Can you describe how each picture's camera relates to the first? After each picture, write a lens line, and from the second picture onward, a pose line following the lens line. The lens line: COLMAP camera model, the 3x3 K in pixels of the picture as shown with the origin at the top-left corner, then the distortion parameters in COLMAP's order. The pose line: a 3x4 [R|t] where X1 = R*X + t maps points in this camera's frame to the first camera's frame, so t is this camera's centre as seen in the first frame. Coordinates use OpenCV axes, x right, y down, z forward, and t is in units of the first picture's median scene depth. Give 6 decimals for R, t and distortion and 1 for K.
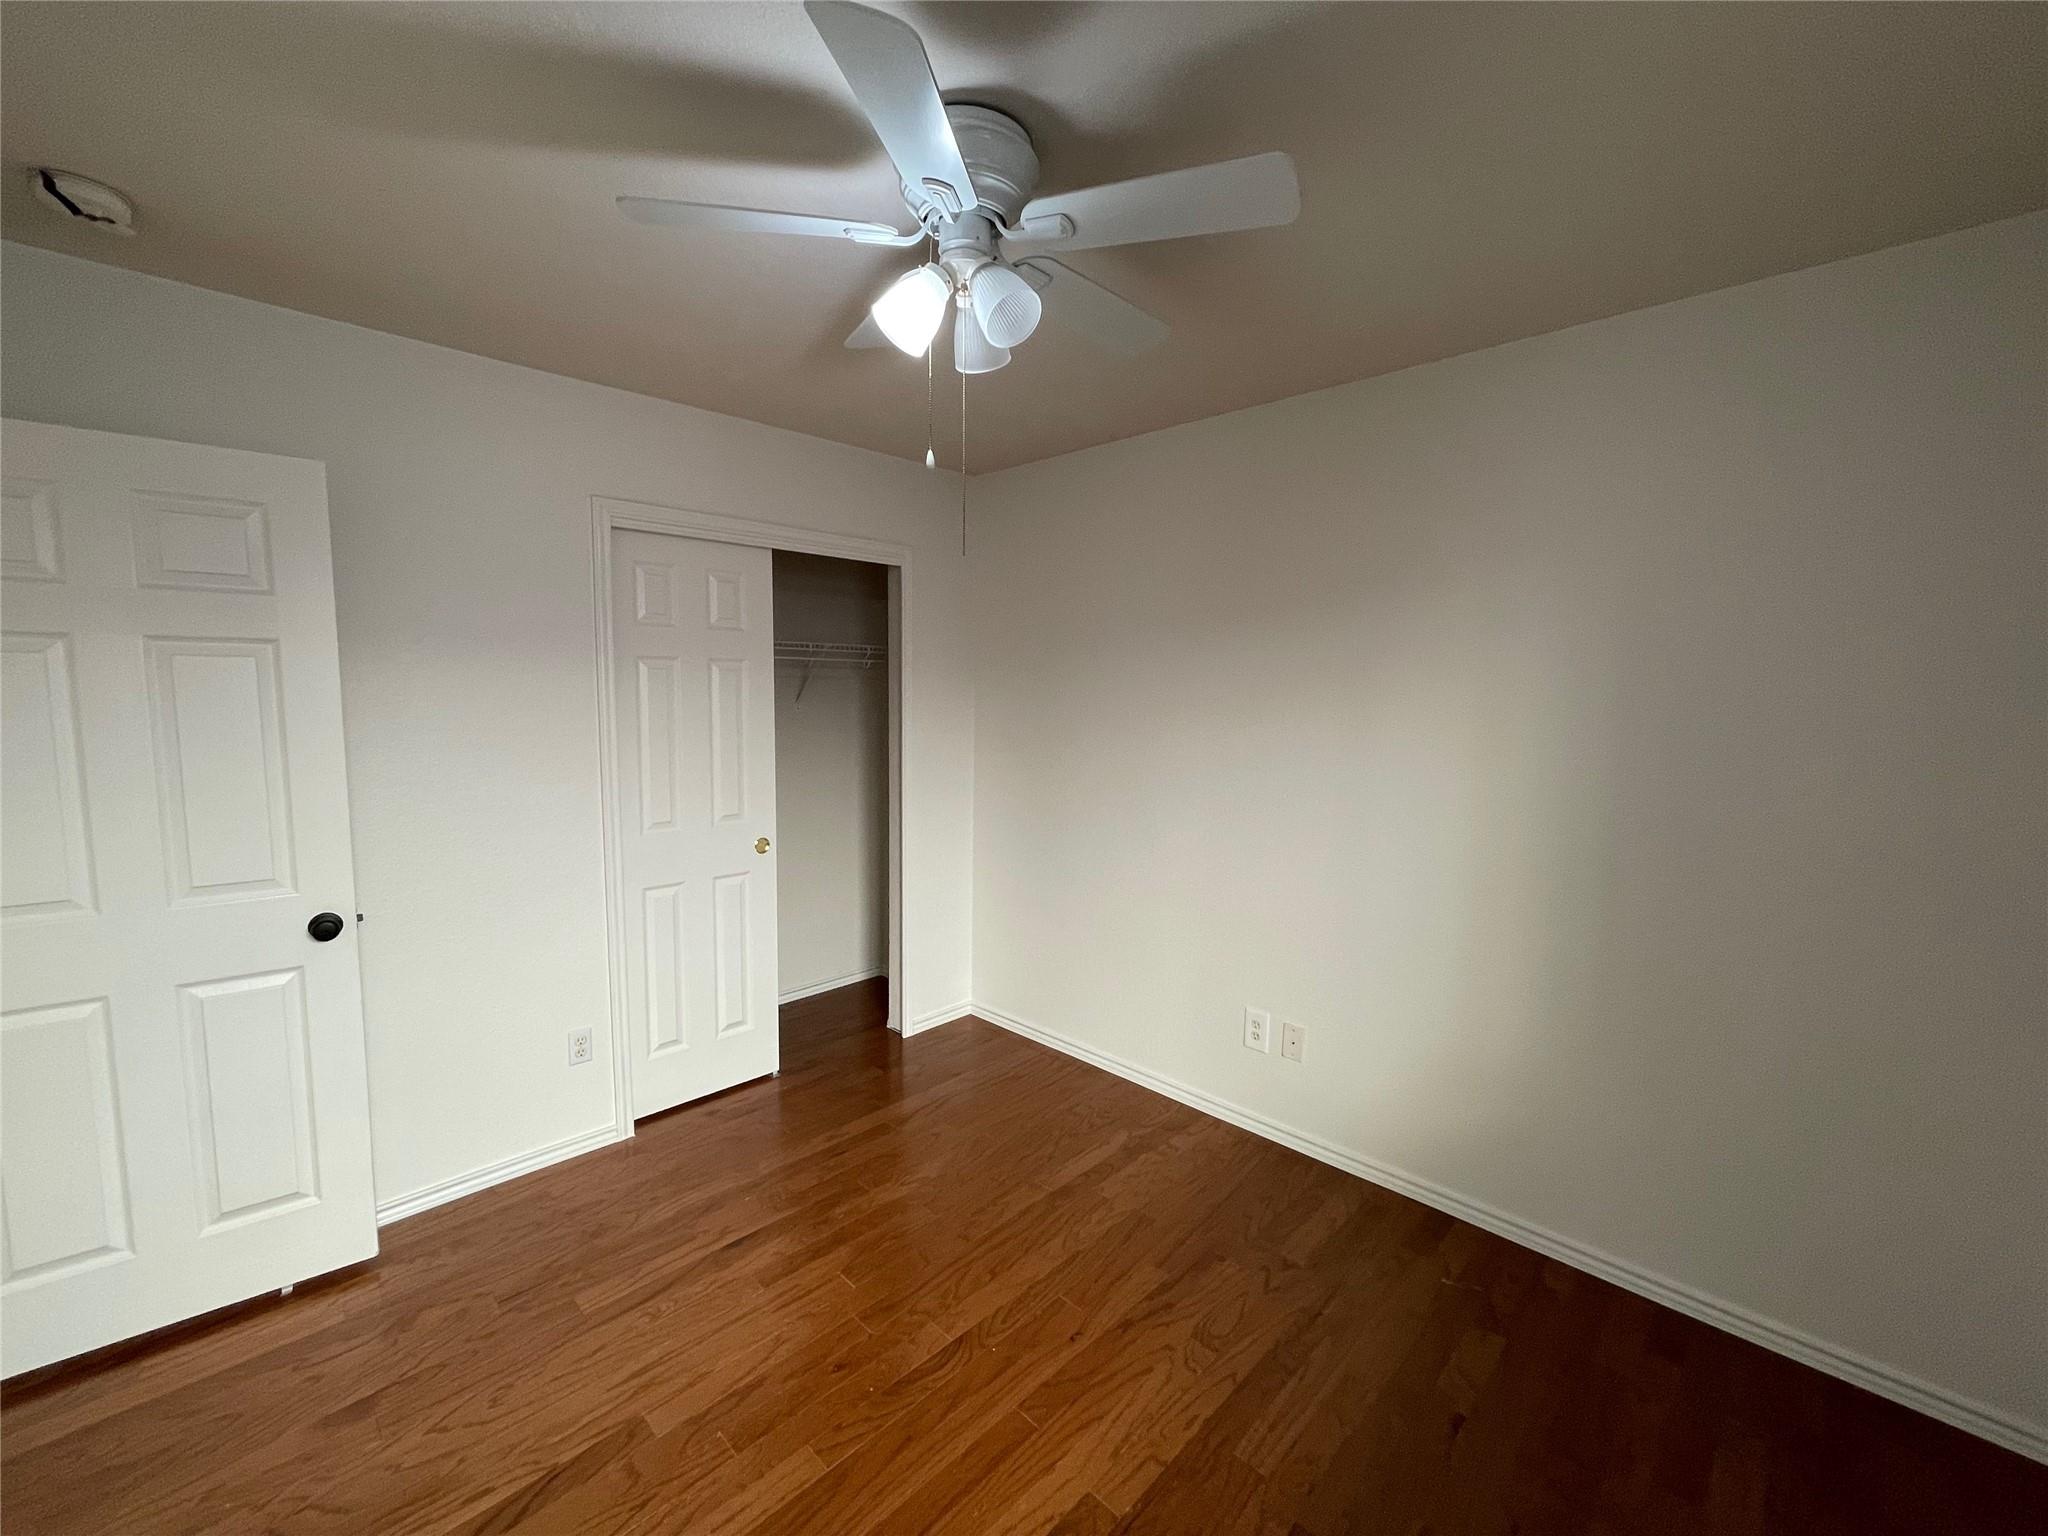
lens RADIAL K [[833.8, 0, 1017.9], [0, 833.8, 766.7], [0, 0, 1]] dist [-0.015523, 0.014078]
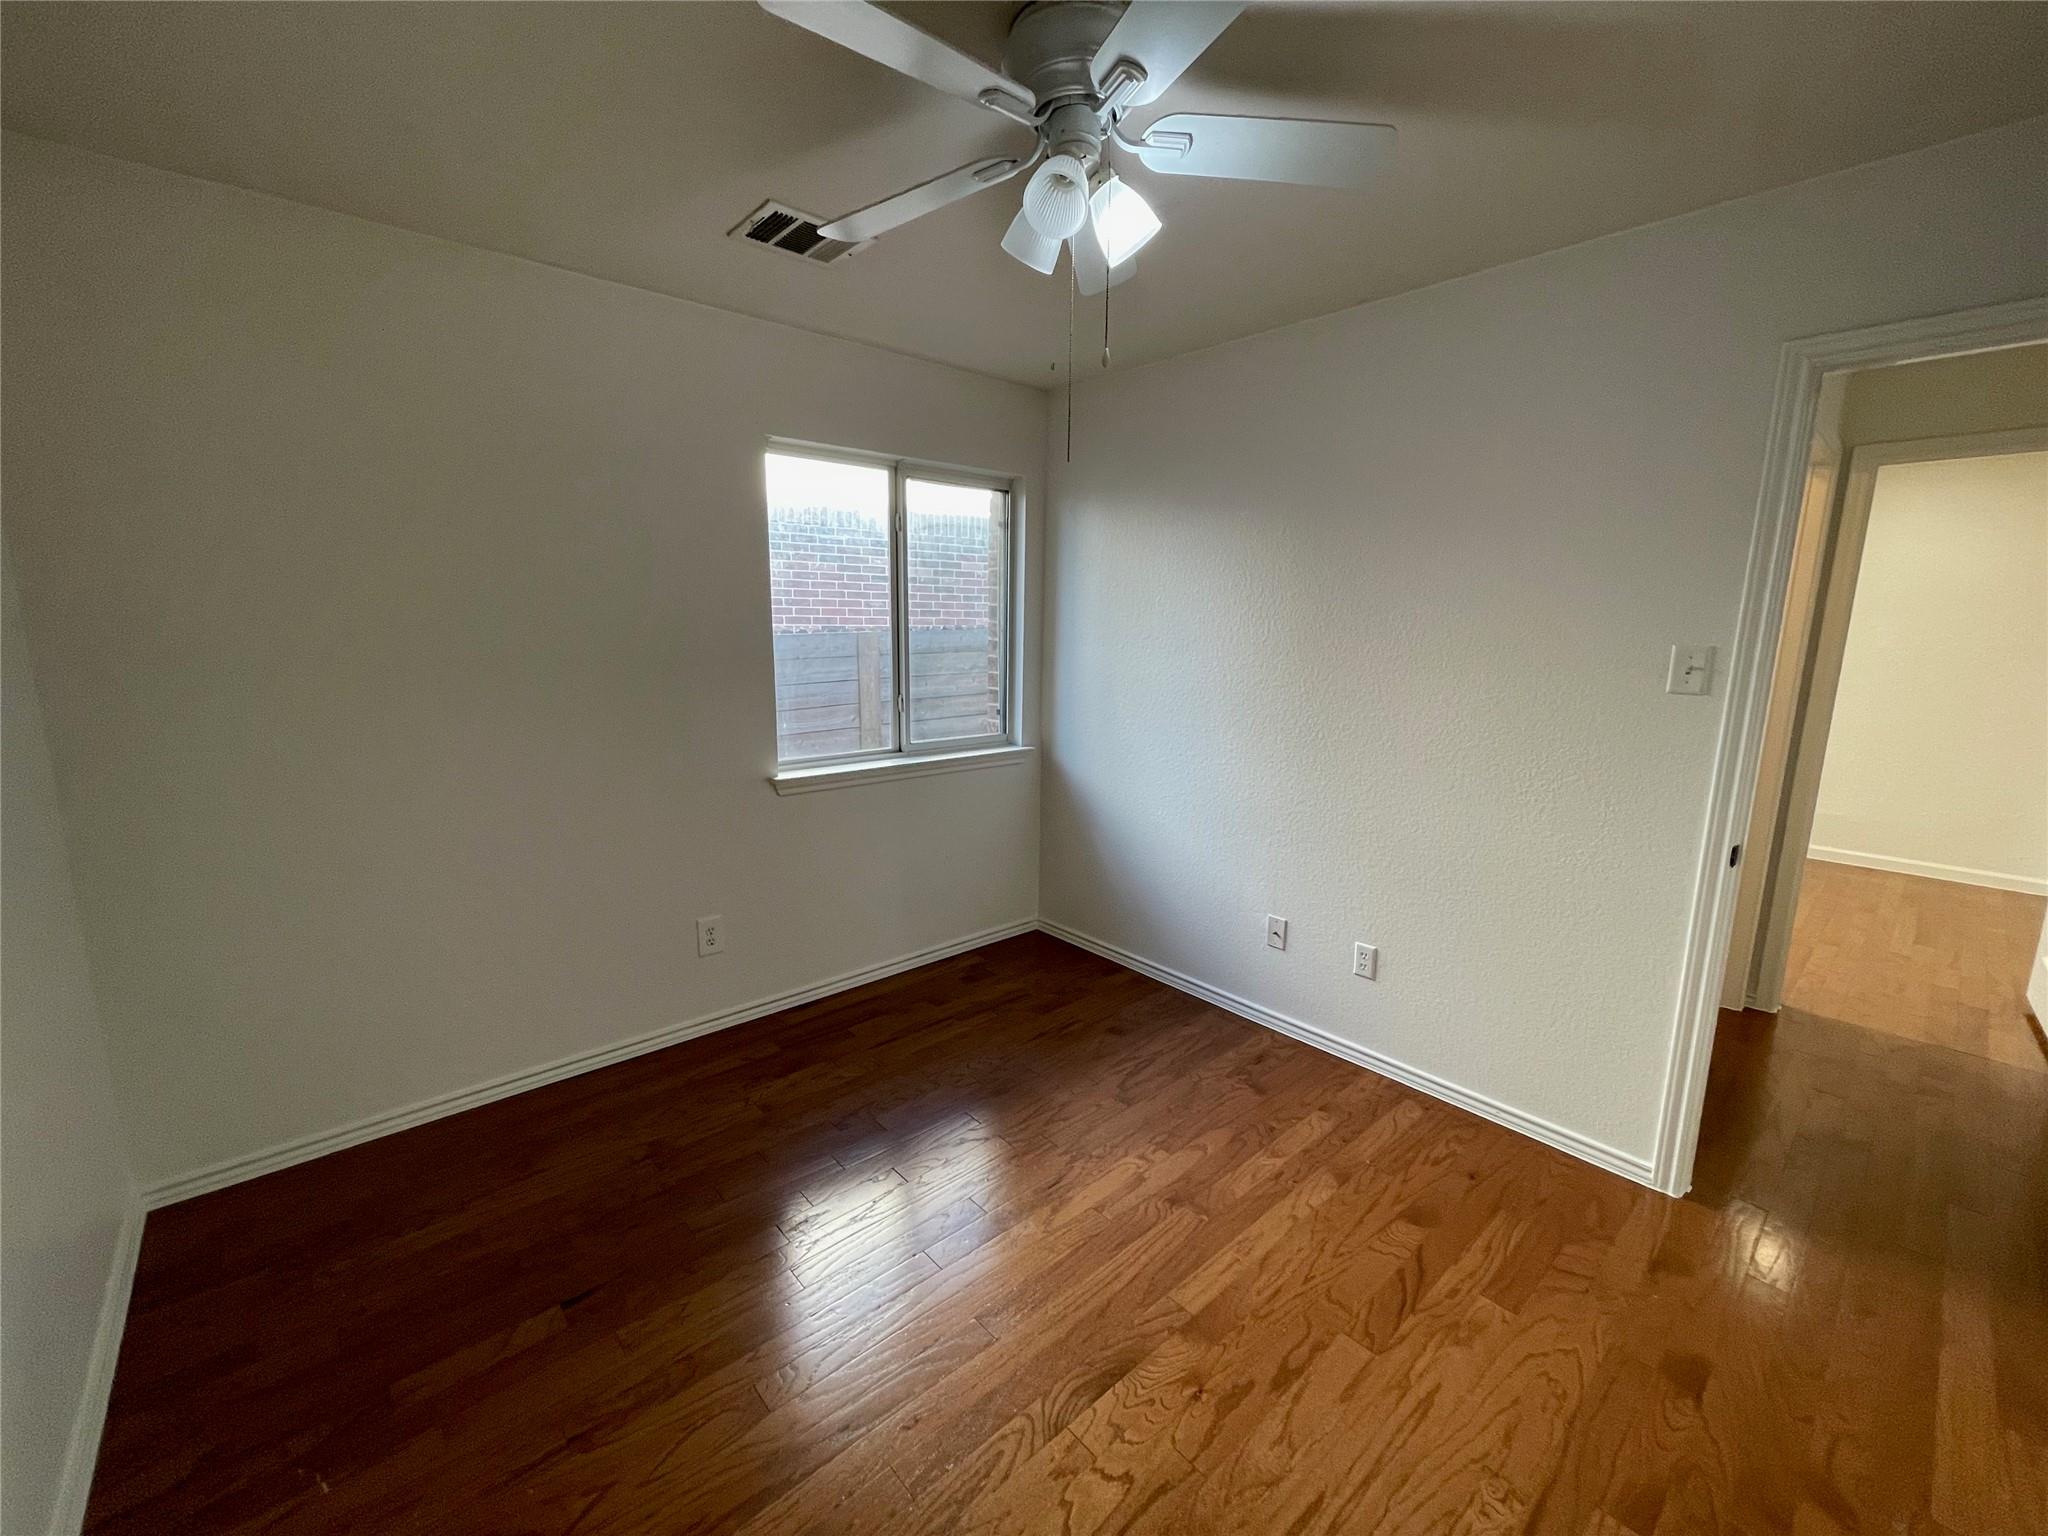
lens RADIAL K [[833.8, 0, 1017.9], [0, 833.8, 766.7], [0, 0, 1]] dist [-0.015523, 0.014078]
pose [[-0.997722, -0.032169, 0.059302, -0.057037], [-0.014970, 0.962647, 0.270345, -0.126993], [-0.065784, 0.268841, -0.960935, 1.552163]]
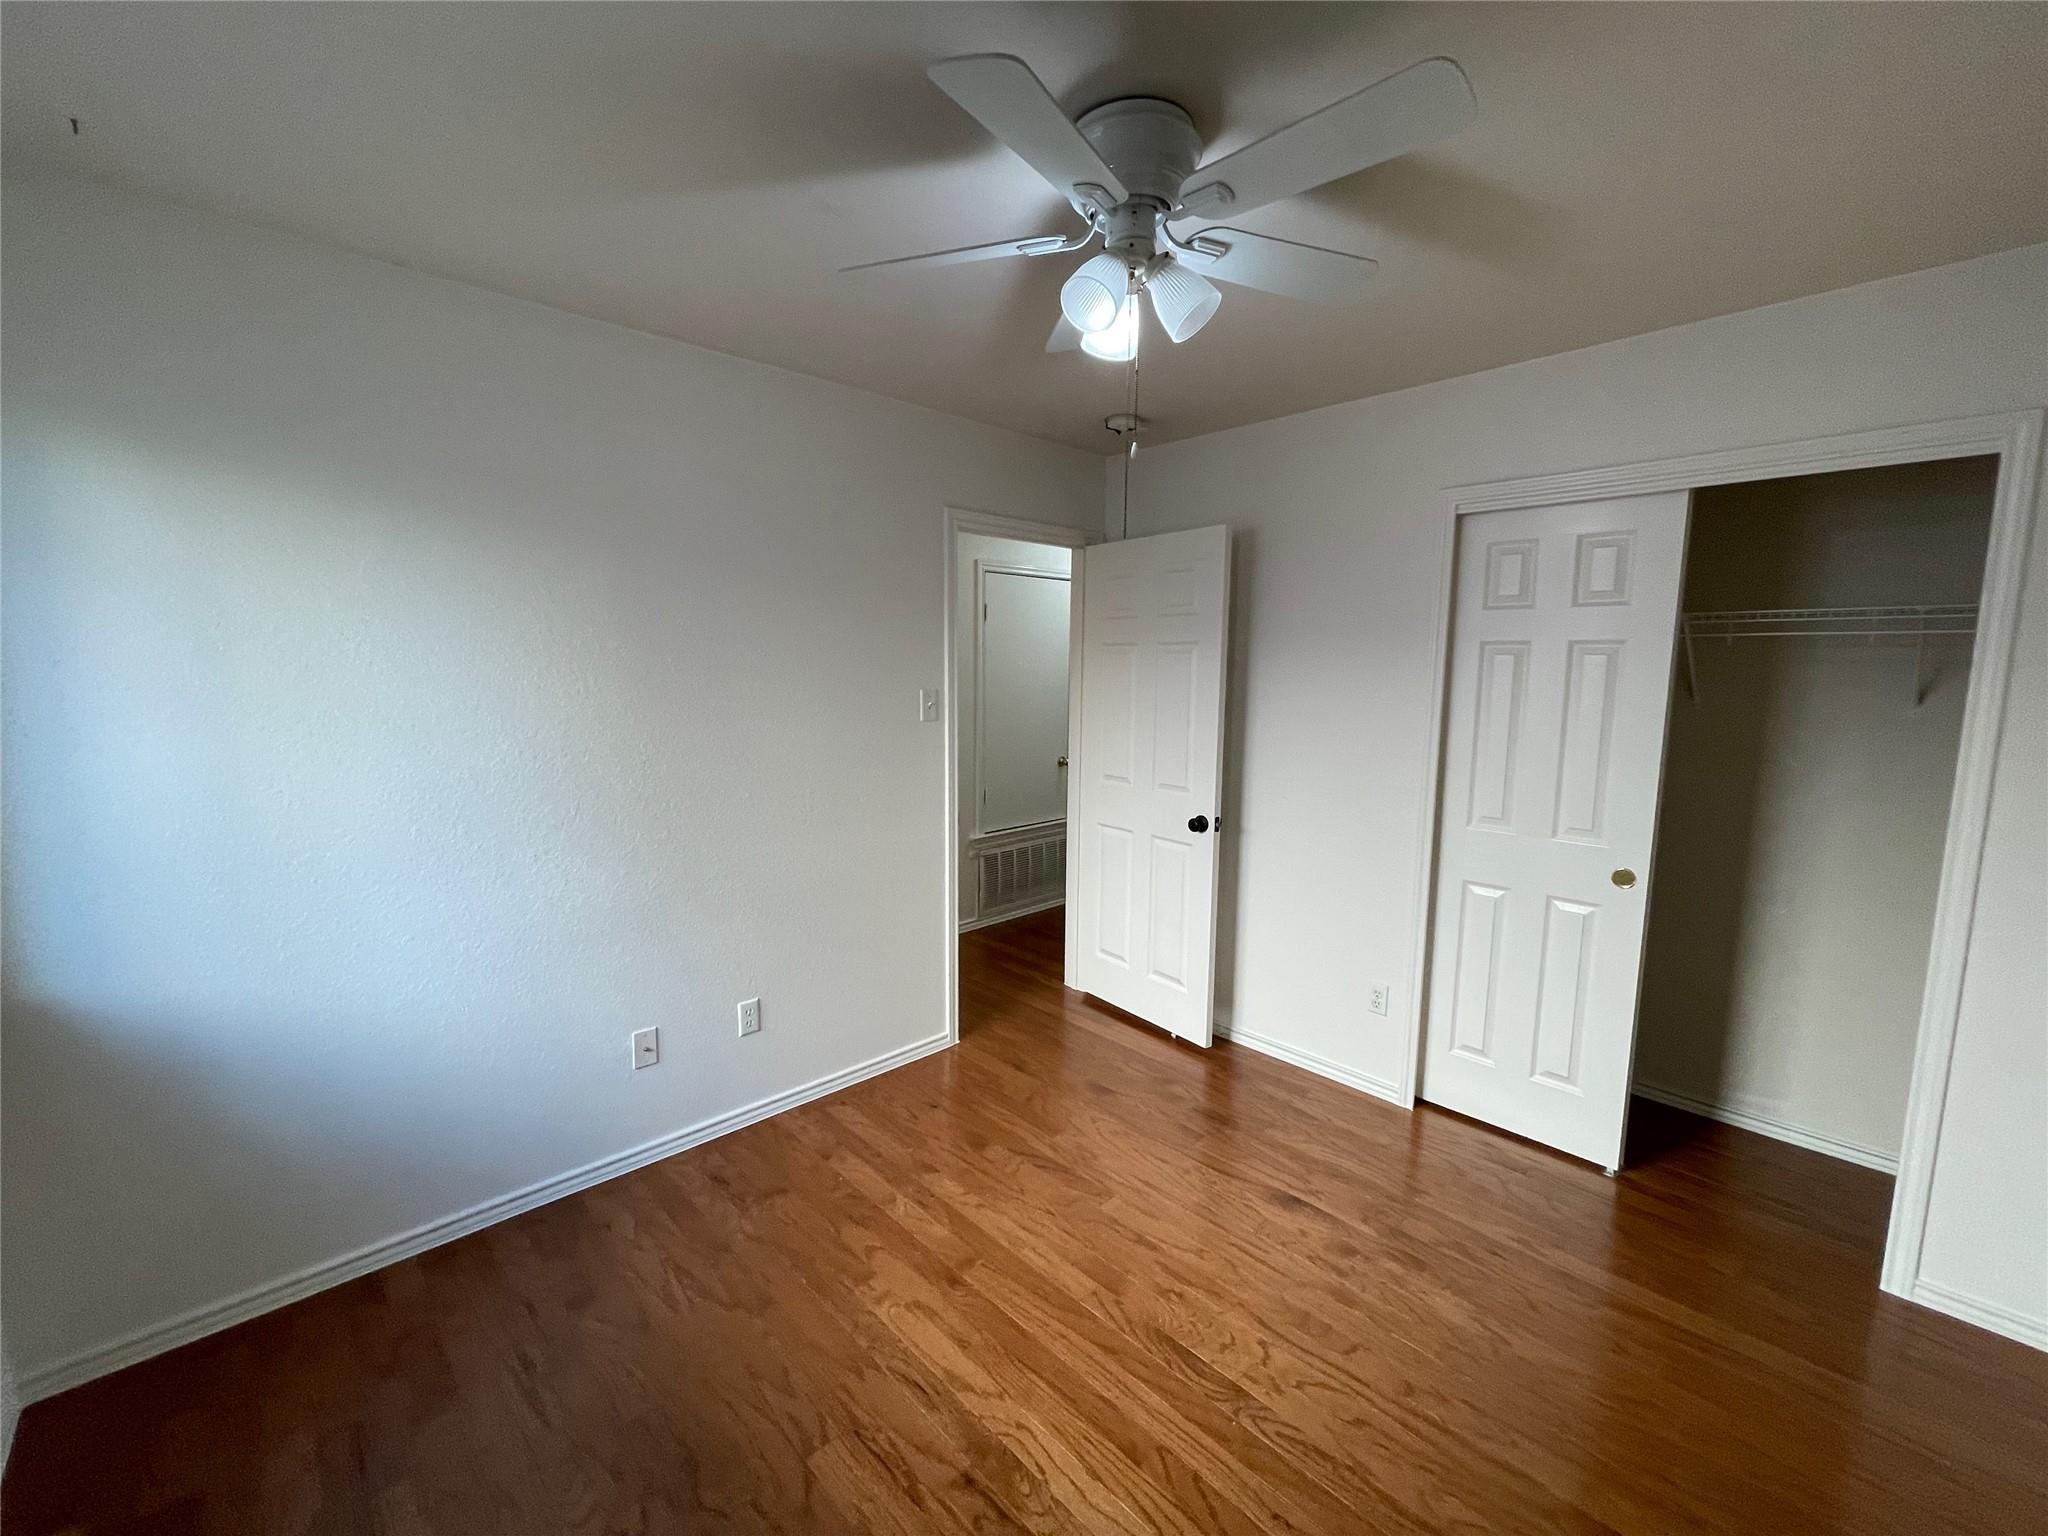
lens RADIAL K [[833.8, 0, 1017.9], [0, 833.8, 766.7], [0, 0, 1]] dist [-0.015523, 0.014078]
pose [[-0.028405, 0.108585, -0.993681, 0.743932], [-0.104945, 0.988265, 0.110993, -0.055568], [0.994072, 0.107434, -0.016676, 0.684107]]
